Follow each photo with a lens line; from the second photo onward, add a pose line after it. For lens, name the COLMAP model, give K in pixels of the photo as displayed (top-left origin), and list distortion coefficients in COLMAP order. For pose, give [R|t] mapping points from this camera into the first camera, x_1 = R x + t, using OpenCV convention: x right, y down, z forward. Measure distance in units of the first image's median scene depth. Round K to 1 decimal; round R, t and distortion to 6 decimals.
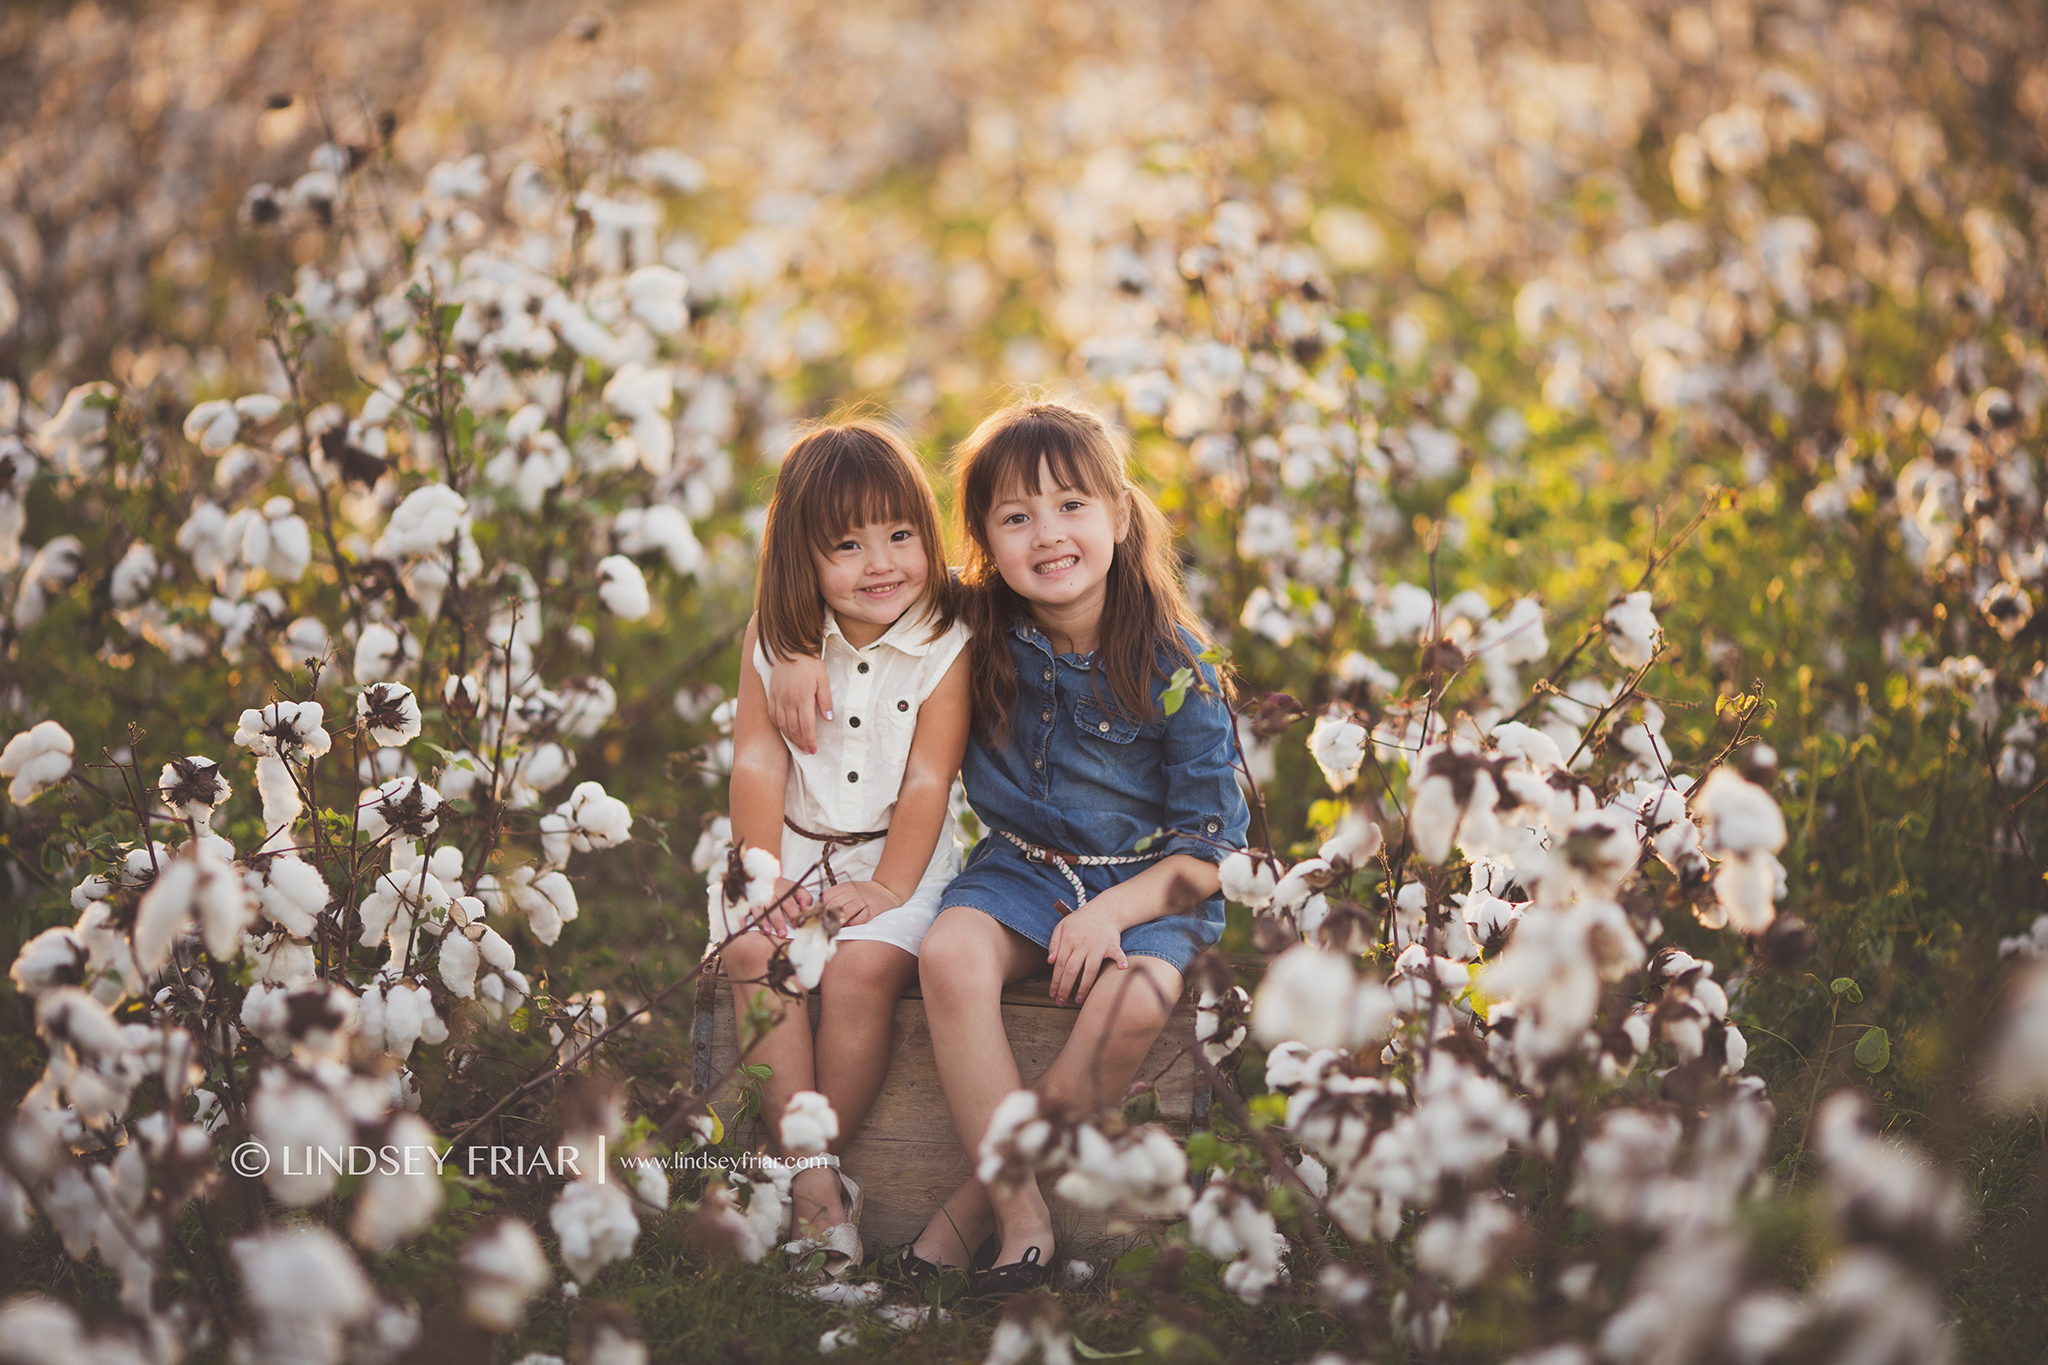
lens RADIAL K [[8079.6, 0, 1024.0], [0, 8079.6, 682.5], [0, 0, 1]] dist [0.400953, 1.610976]
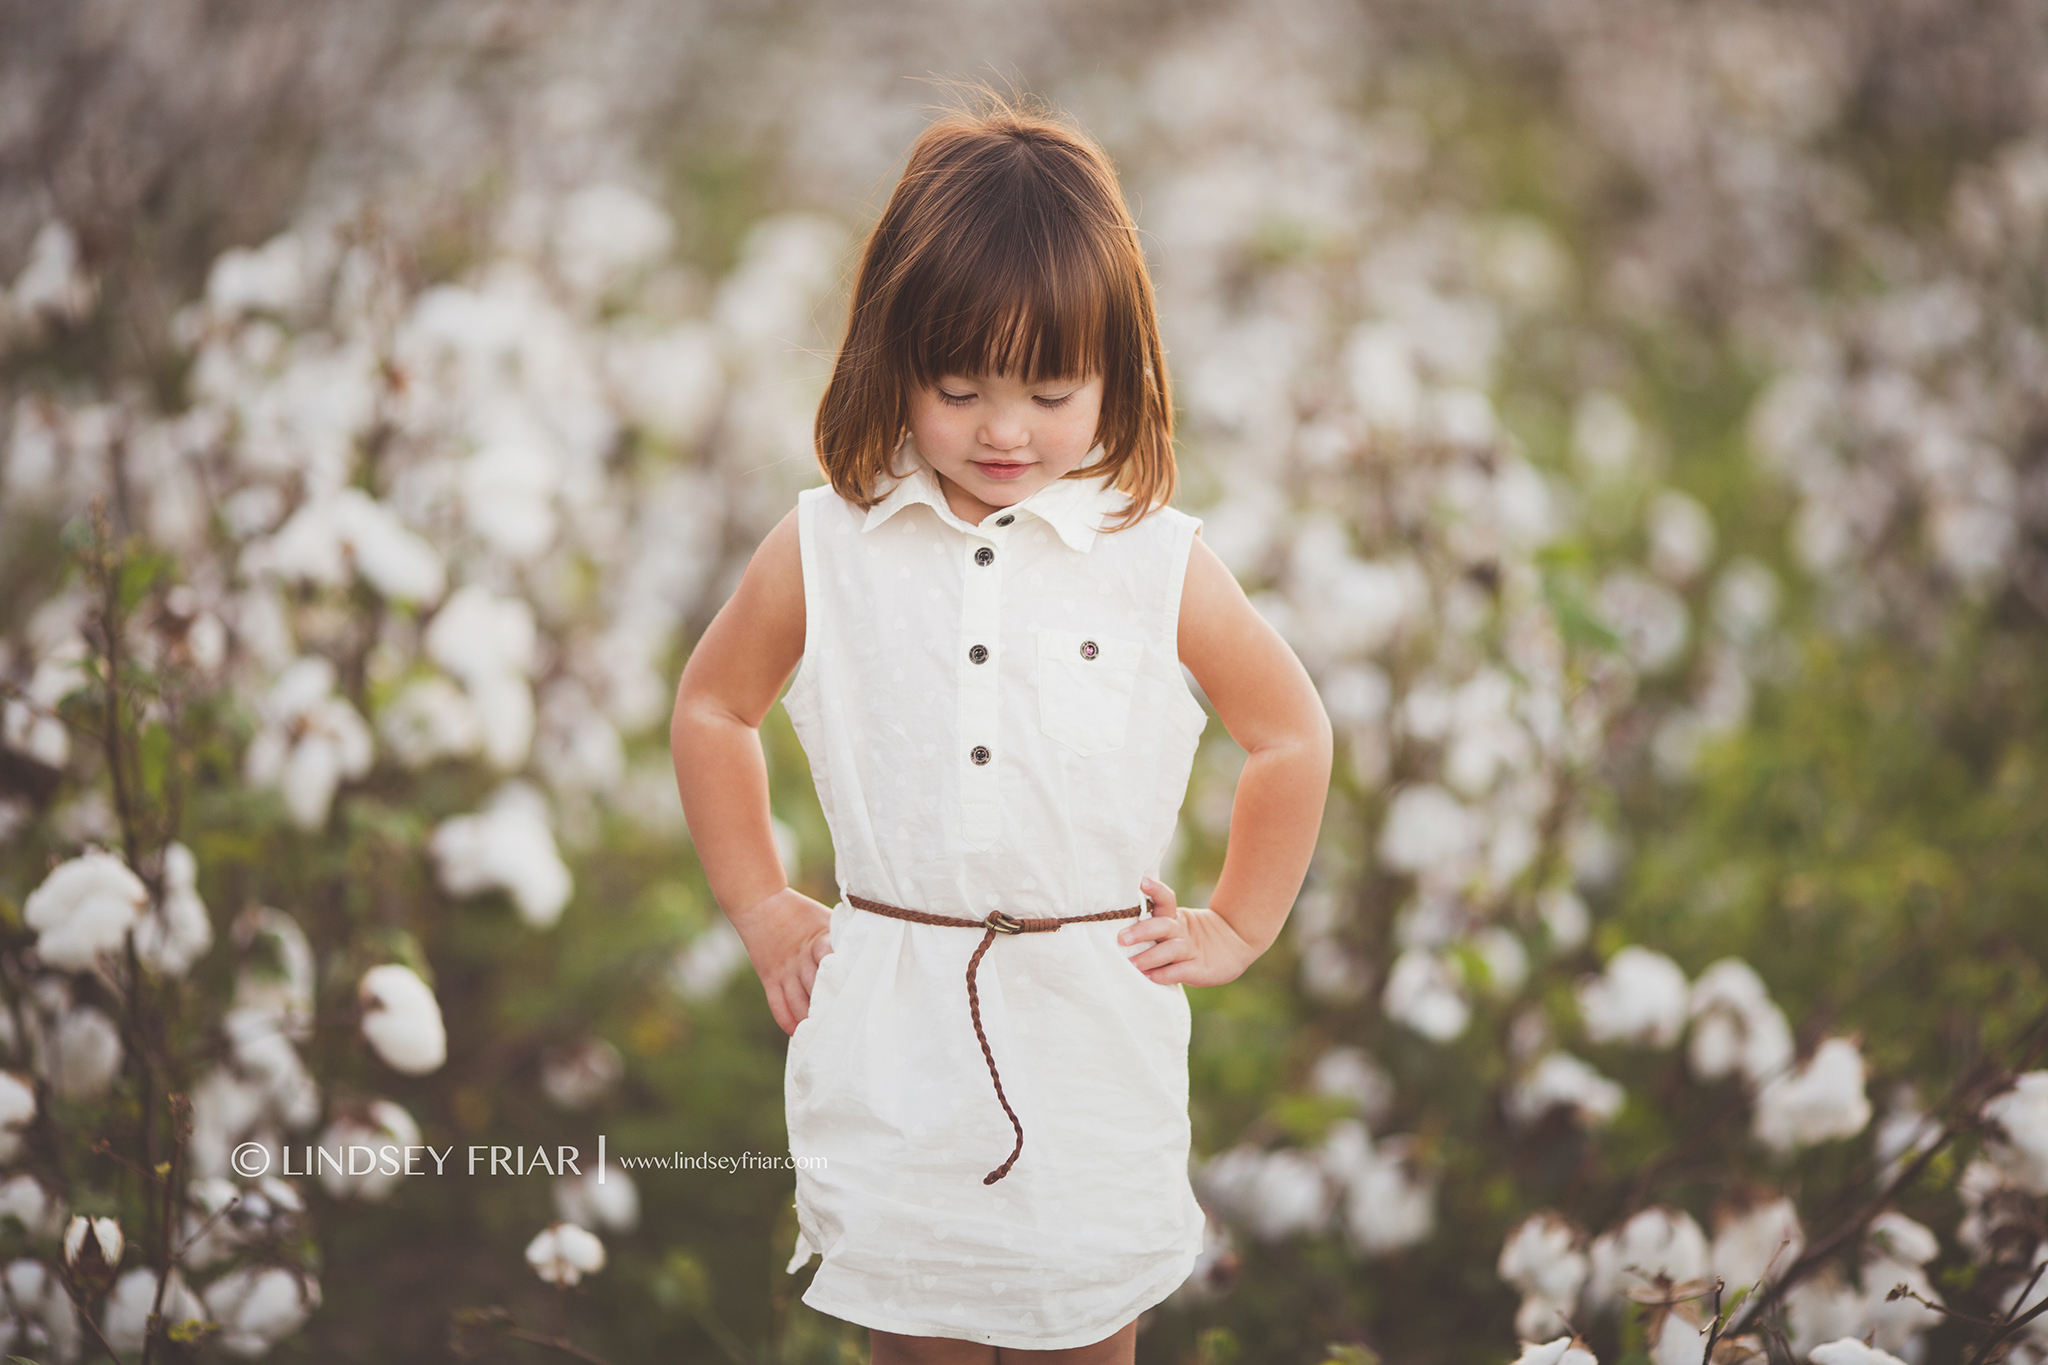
lens RADIAL K [[8079.6, 0, 1024.0], [0, 8079.6, 682.5], [0, 0, 1]] dist [0.400953, 1.610976]
pose [[0.999773, 0.016178, -0.013860, 0.007240], [-0.015964, 0.999754, 0.015389, -0.051122], [0.014105, -0.015164, 0.999786, 0.399251]]
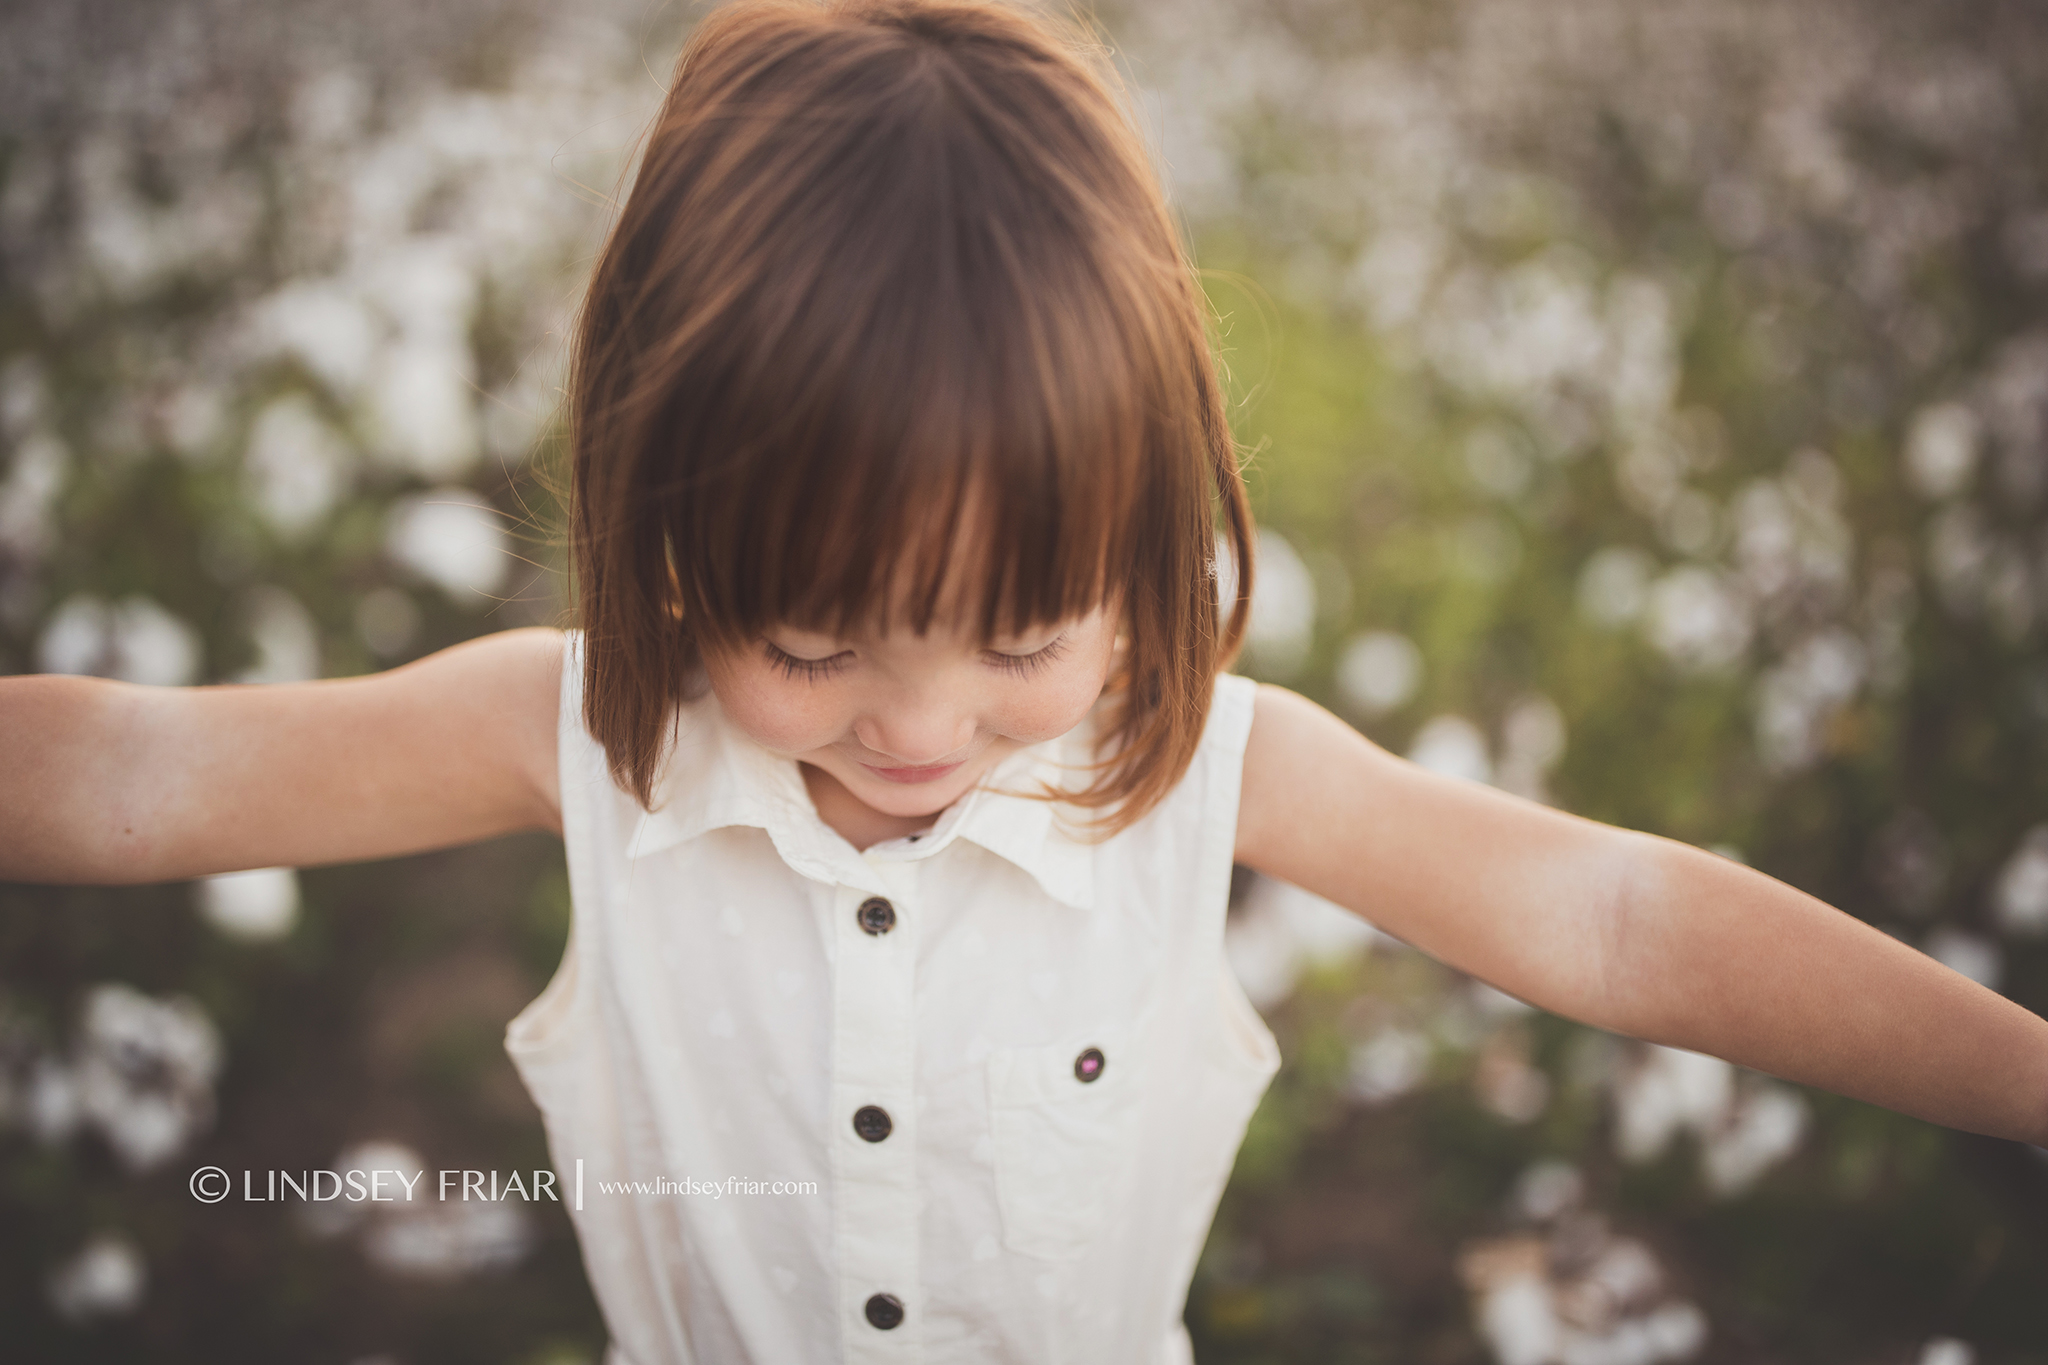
lens RADIAL K [[2059.4, 0, 1024.0], [0, 2059.4, 682.5], [0, 0, 1]] dist [0.004063, -0.010562]
pose [[0.994348, -0.031966, 0.101245, -0.005246], [0.003366, 0.962609, 0.270872, -0.078101], [-0.106118, -0.269001, 0.957276, 0.893952]]
